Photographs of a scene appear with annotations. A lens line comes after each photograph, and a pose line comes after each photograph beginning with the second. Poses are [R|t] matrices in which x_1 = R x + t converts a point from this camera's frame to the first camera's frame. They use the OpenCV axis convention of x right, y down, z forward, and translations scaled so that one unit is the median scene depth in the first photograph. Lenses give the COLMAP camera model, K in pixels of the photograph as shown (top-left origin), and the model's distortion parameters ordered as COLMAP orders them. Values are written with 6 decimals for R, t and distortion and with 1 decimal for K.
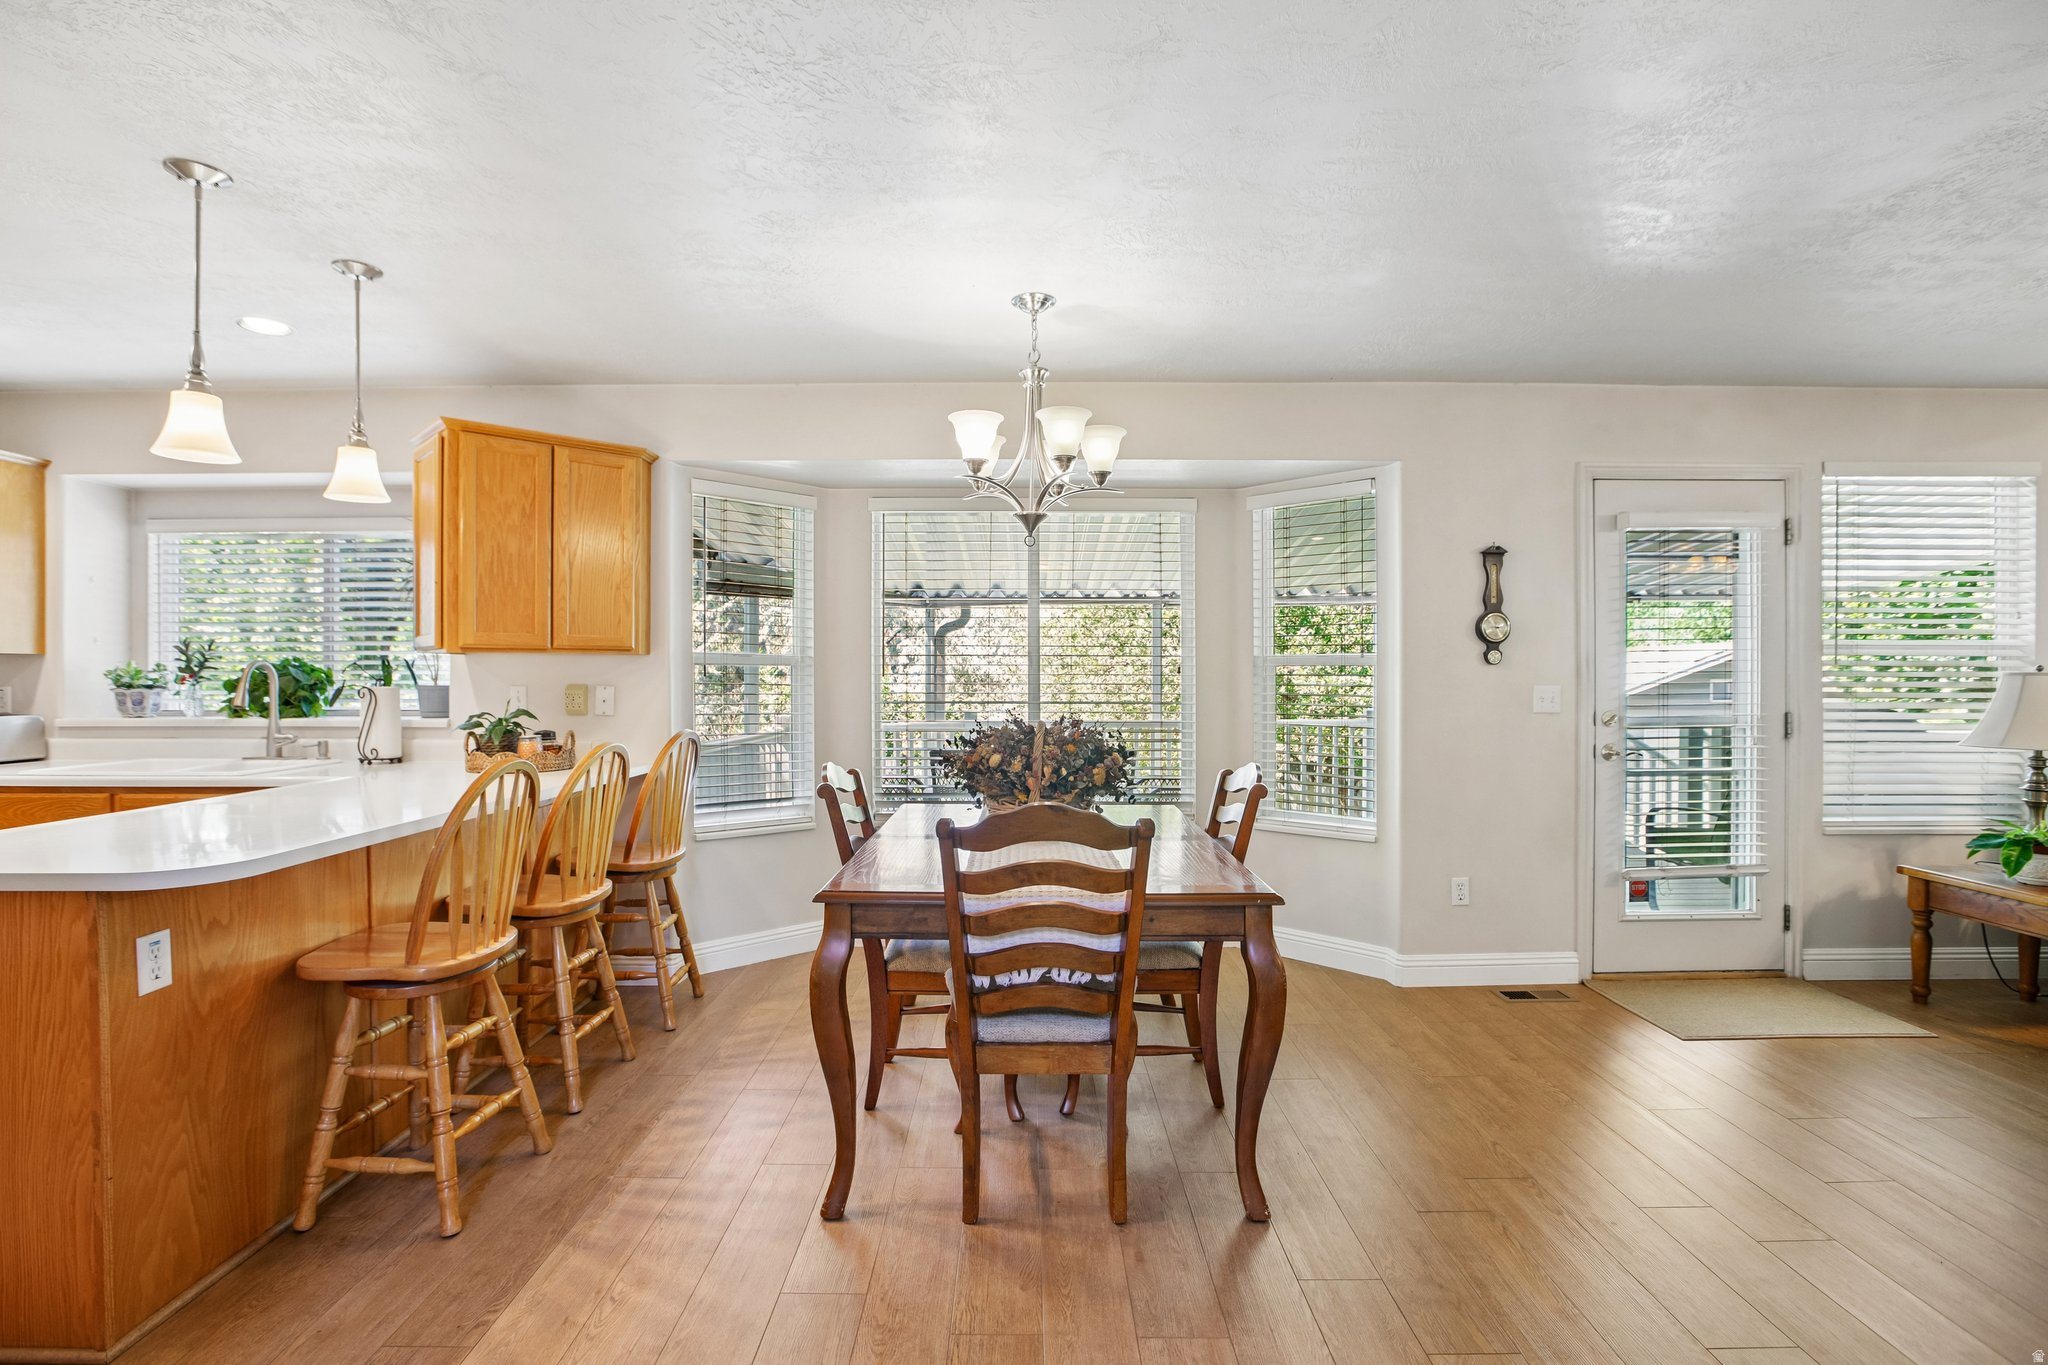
lens RADIAL K [[955.4, 0, 1020.9], [0, 955.4, 680.7], [0, 0, 1]] dist [-0.047039, 0.017776]
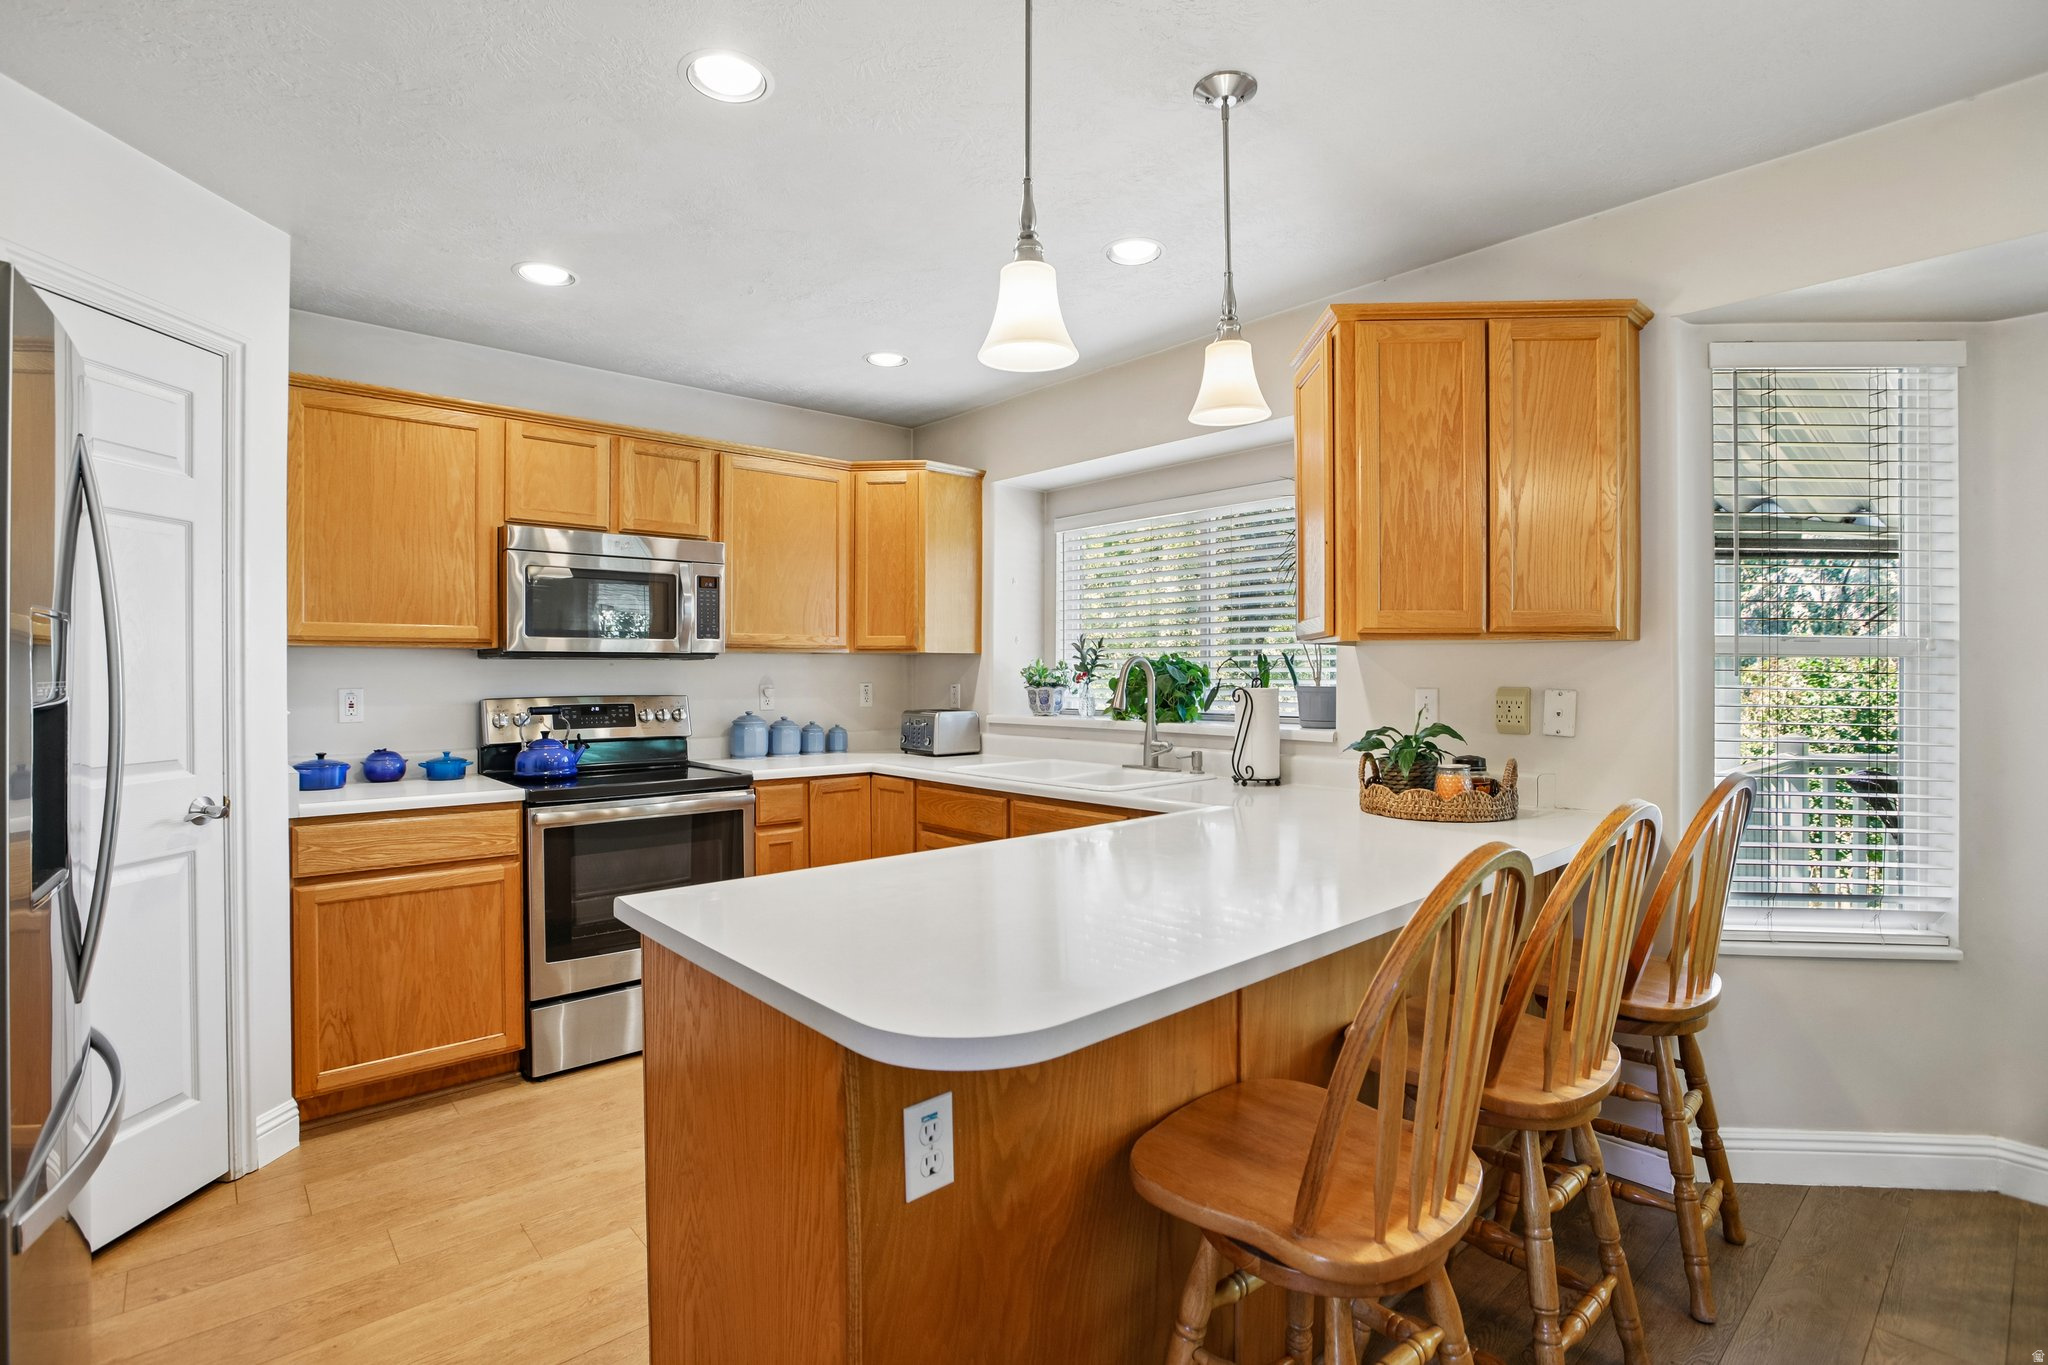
lens RADIAL K [[955.4, 0, 1020.9], [0, 955.4, 680.7], [0, 0, 1]] dist [-0.047039, 0.017776]
pose [[0.667312, 0.005857, -0.744755, -0.218651], [-0.004330, 0.999983, 0.003984, -0.002136], [0.744765, 0.000566, 0.667326, 0.317709]]
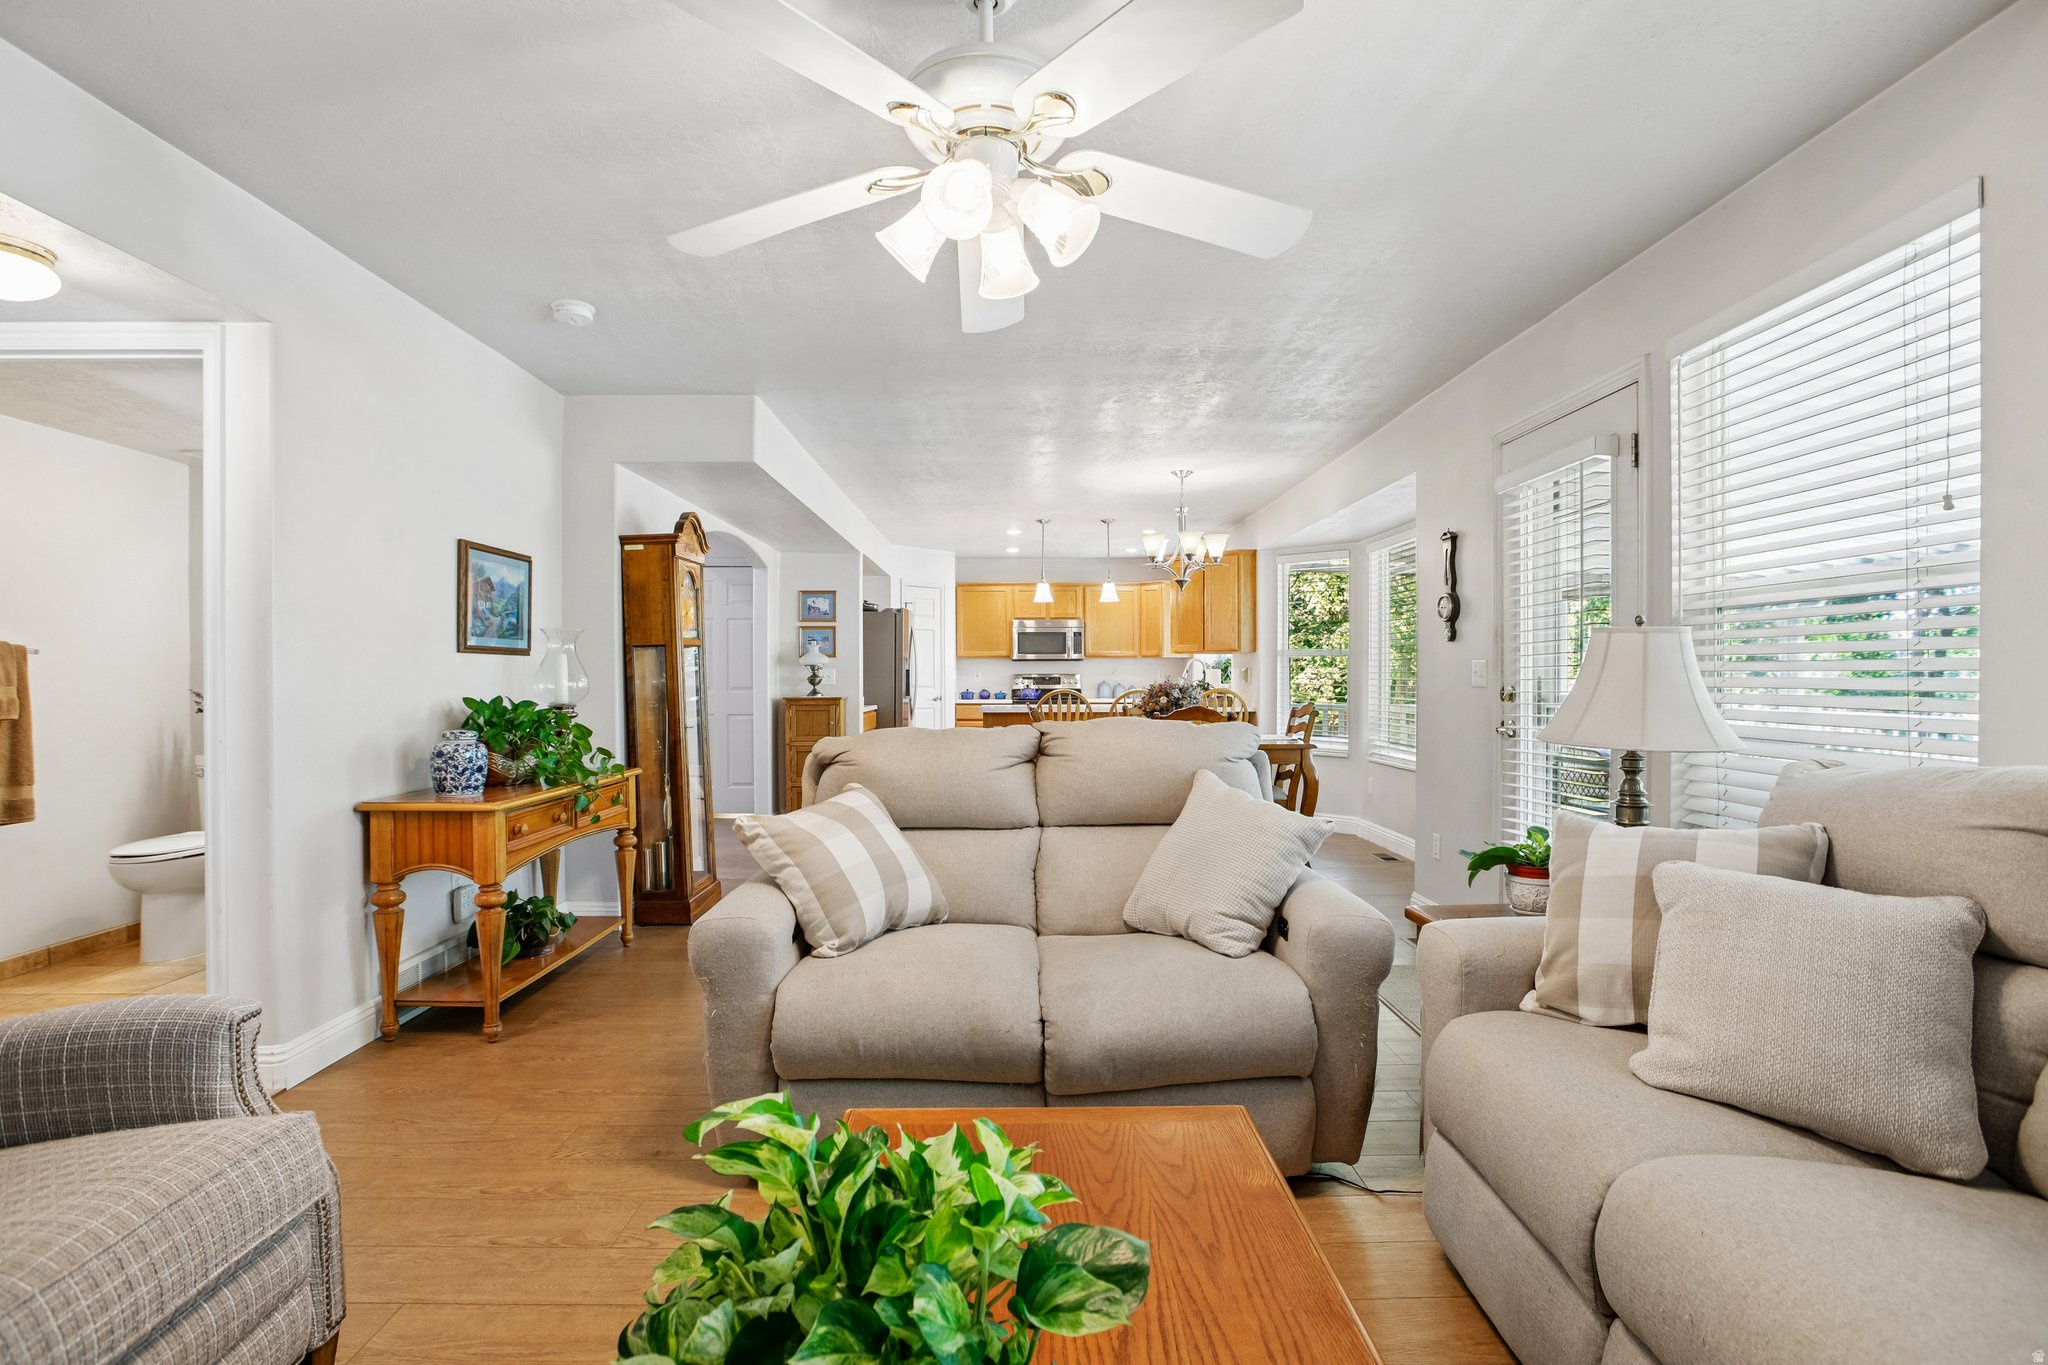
lens RADIAL K [[955.4, 0, 1020.9], [0, 955.4, 680.7], [0, 0, 1]] dist [-0.047039, 0.017776]
pose [[0.013891, 0.011280, -0.999840, 1.603818], [-0.005829, 0.999920, 0.011200, 0.007967], [0.999887, 0.005672, 0.013956, 0.523635]]
